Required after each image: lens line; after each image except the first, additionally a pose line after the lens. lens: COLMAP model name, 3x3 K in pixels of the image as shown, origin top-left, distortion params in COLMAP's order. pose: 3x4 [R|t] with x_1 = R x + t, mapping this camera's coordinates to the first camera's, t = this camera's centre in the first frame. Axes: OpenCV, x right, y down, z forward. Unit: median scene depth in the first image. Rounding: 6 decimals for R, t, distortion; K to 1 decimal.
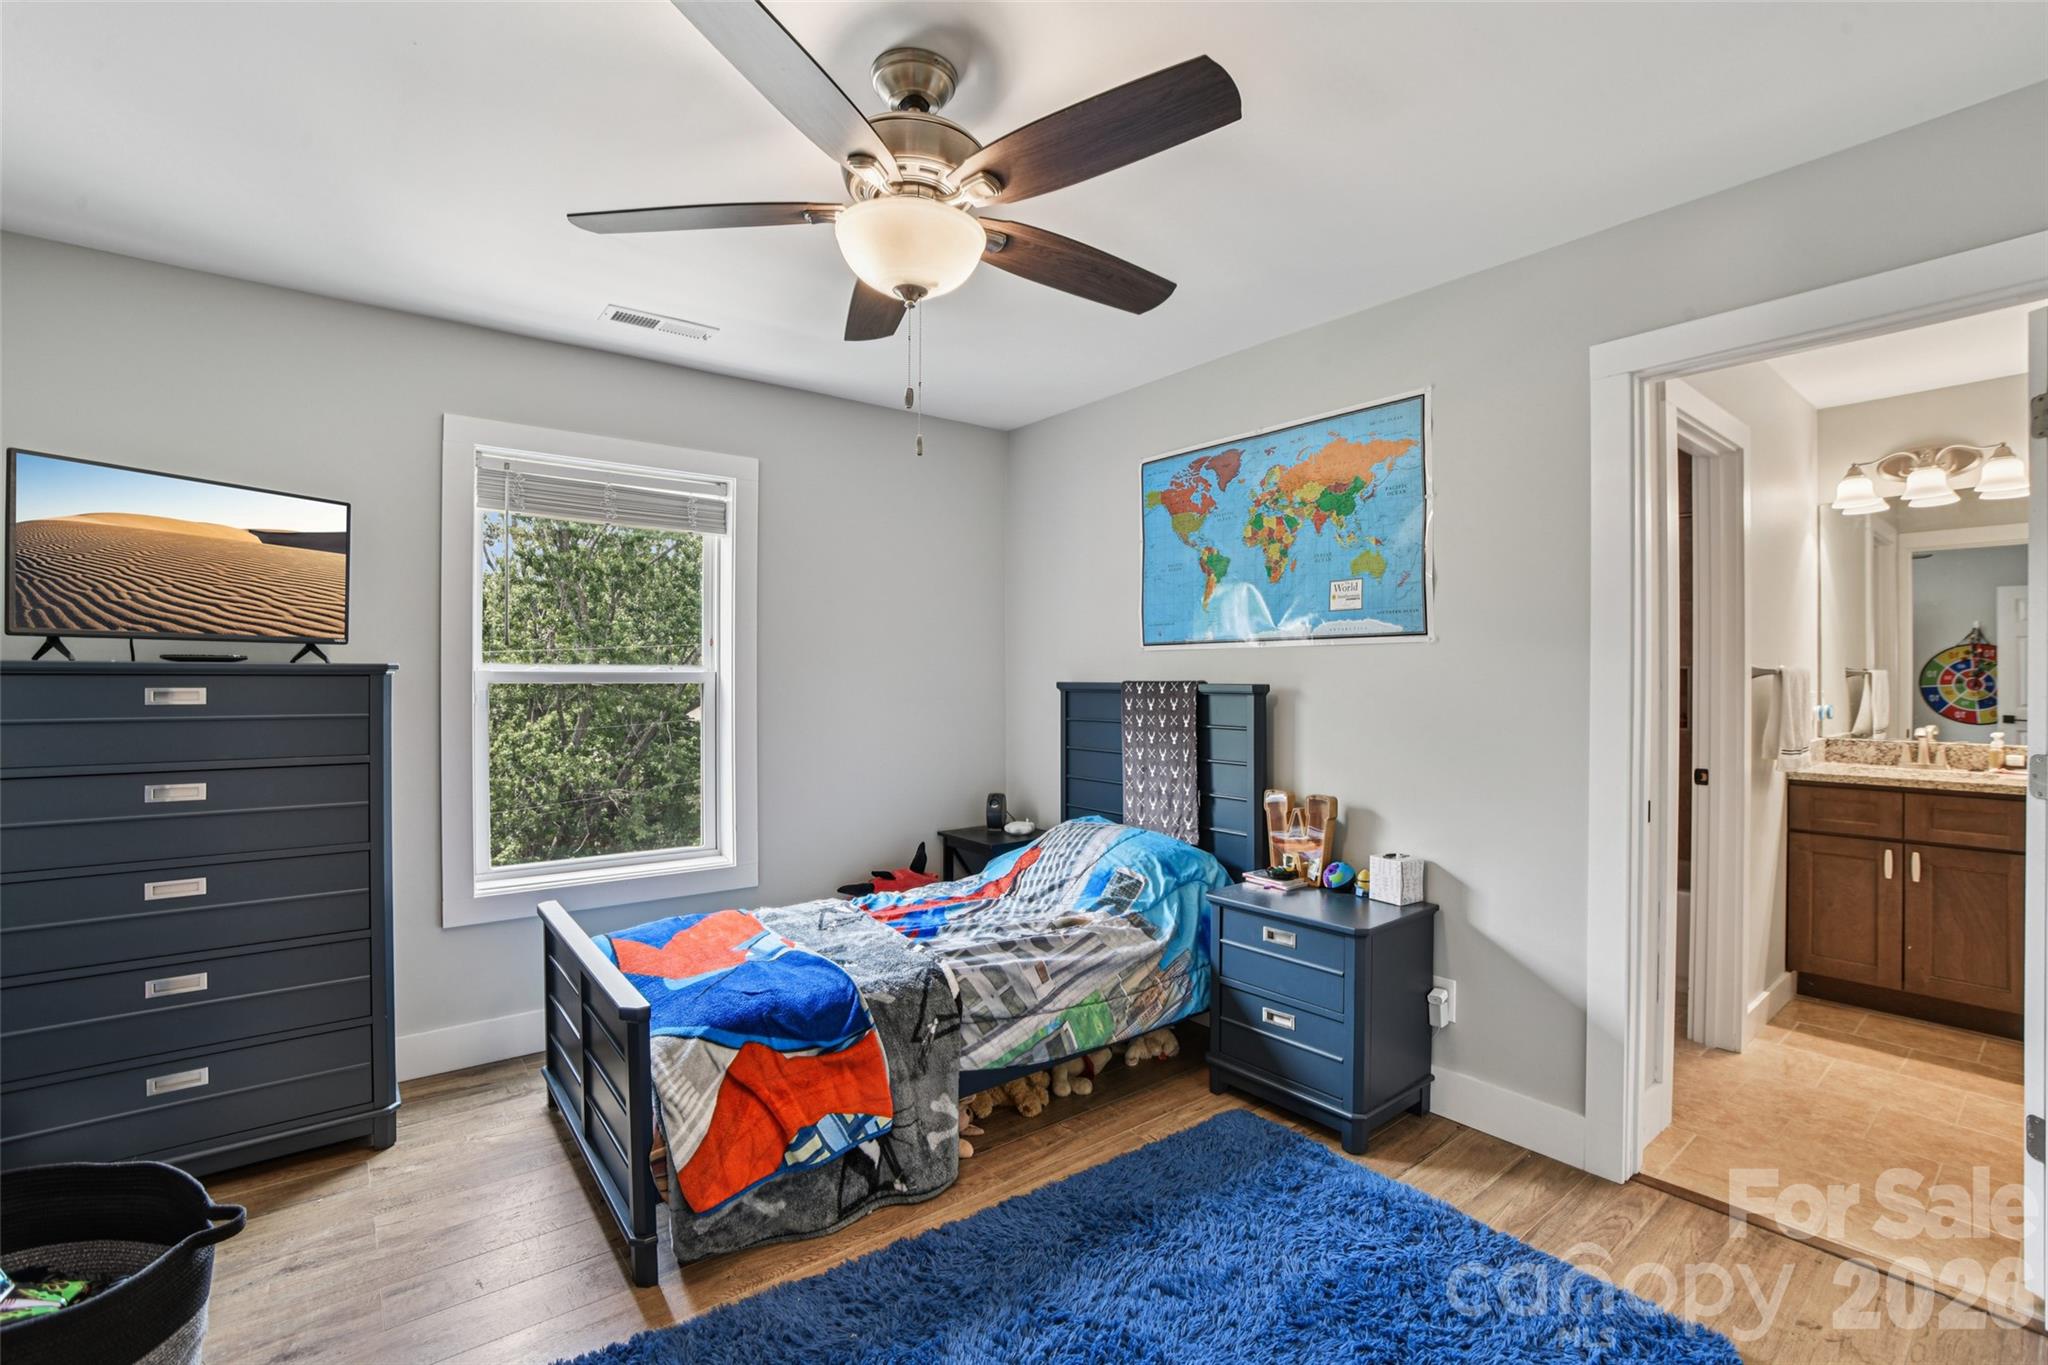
lens RADIAL K [[916.3, 0, 1012.5], [0, 916.3, 677.7], [0, 0, 1]] dist [-0.061071, 0.020446]
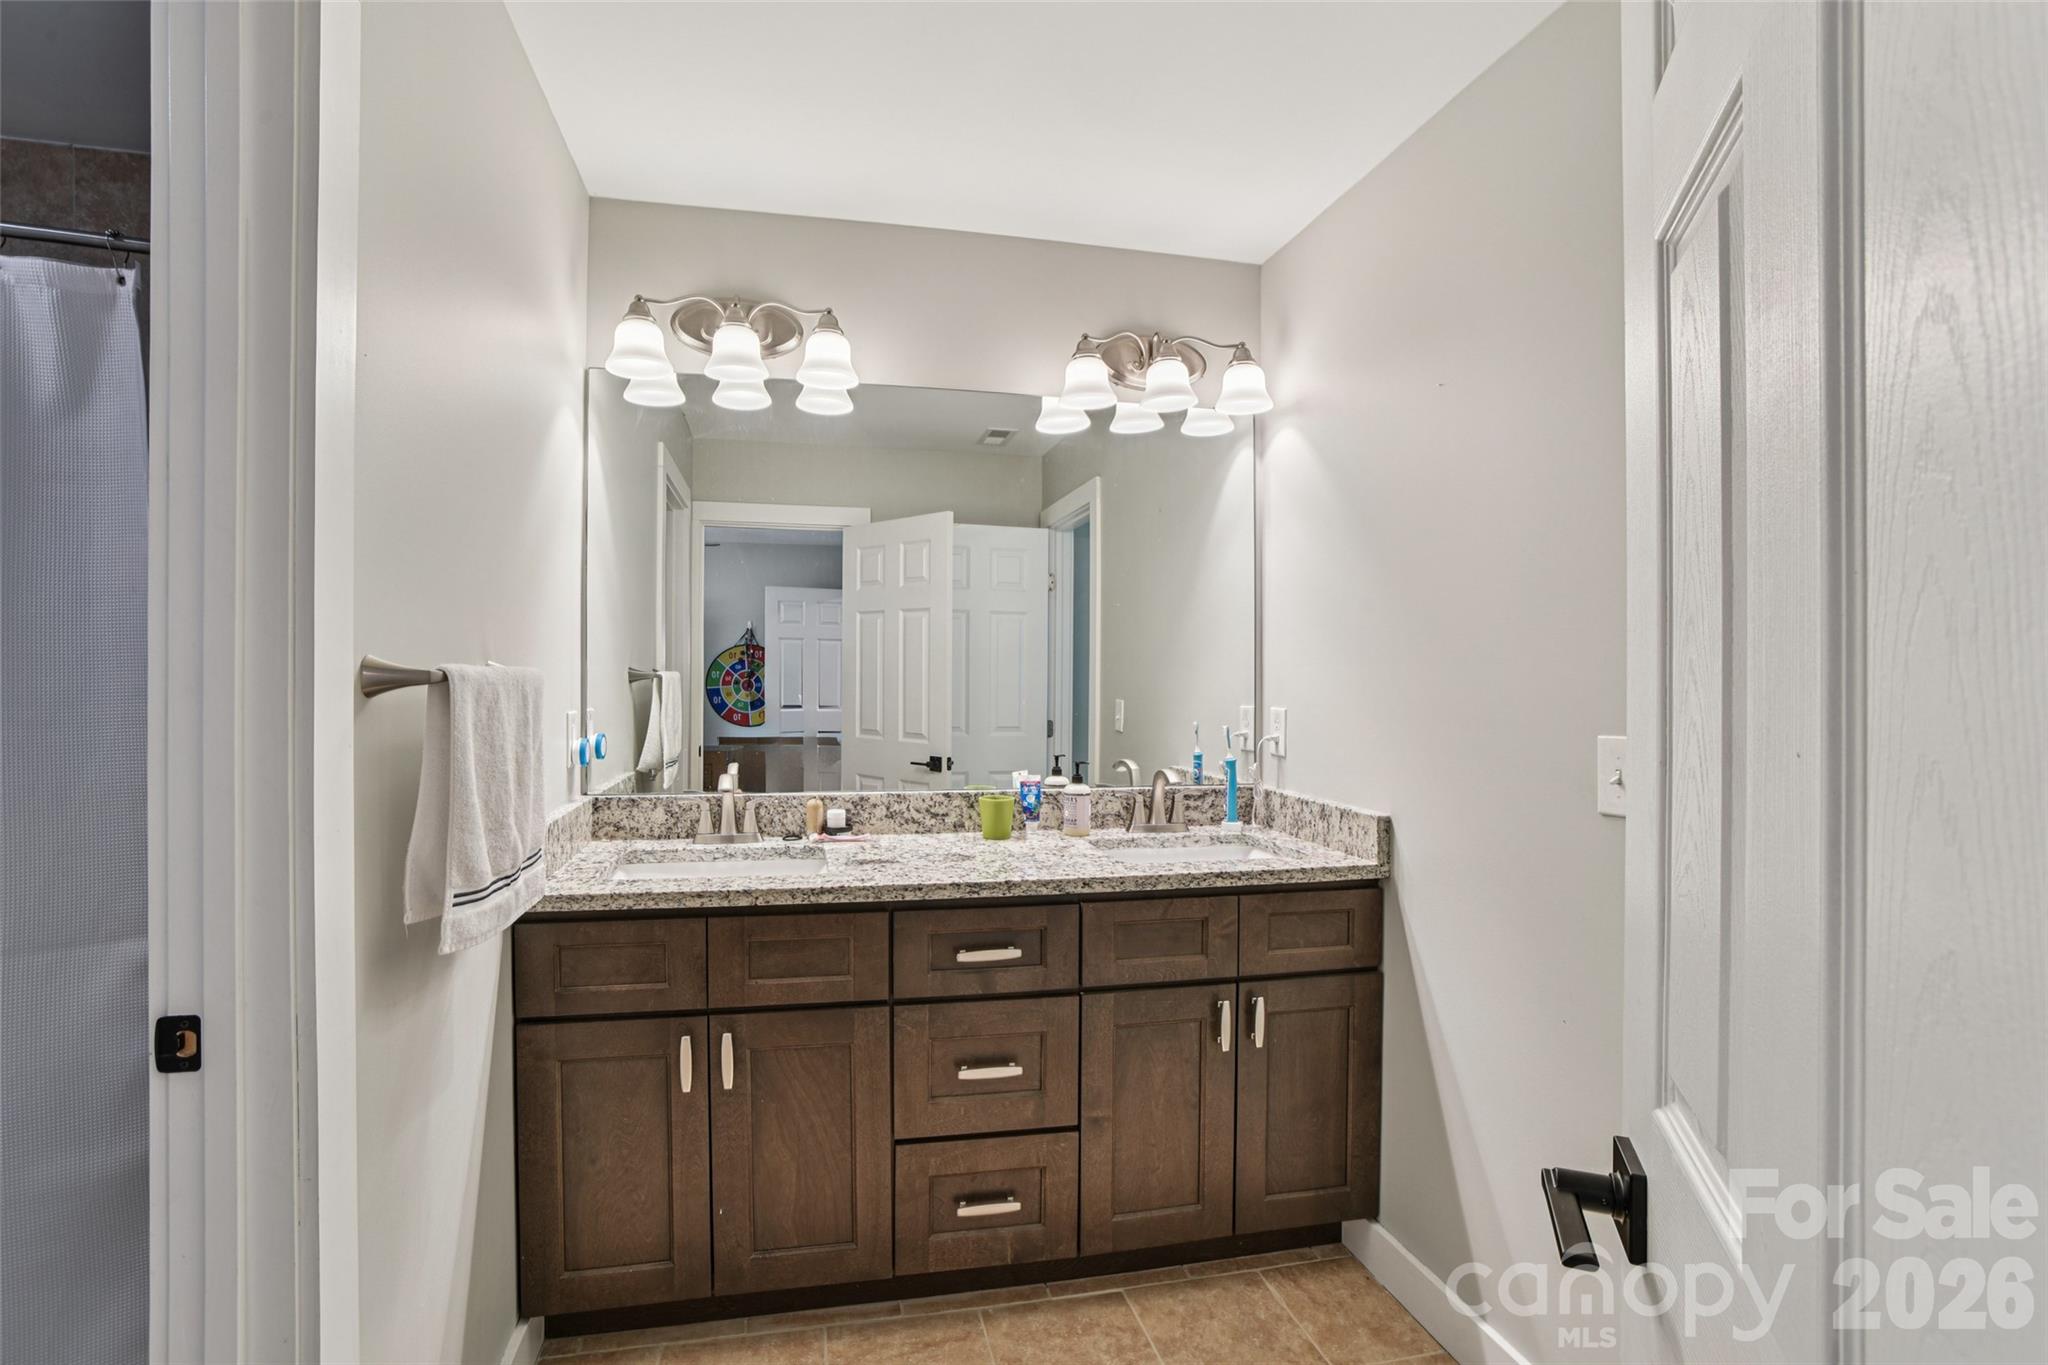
lens RADIAL K [[916.3, 0, 1012.5], [0, 916.3, 677.7], [0, 0, 1]] dist [-0.061071, 0.020446]
pose [[0.422567, -0.000825, 0.906331, 0.570716], [-0.002340, 0.999995, 0.002001, -0.007485], [-0.906329, -0.002967, 0.422563, 0.574517]]
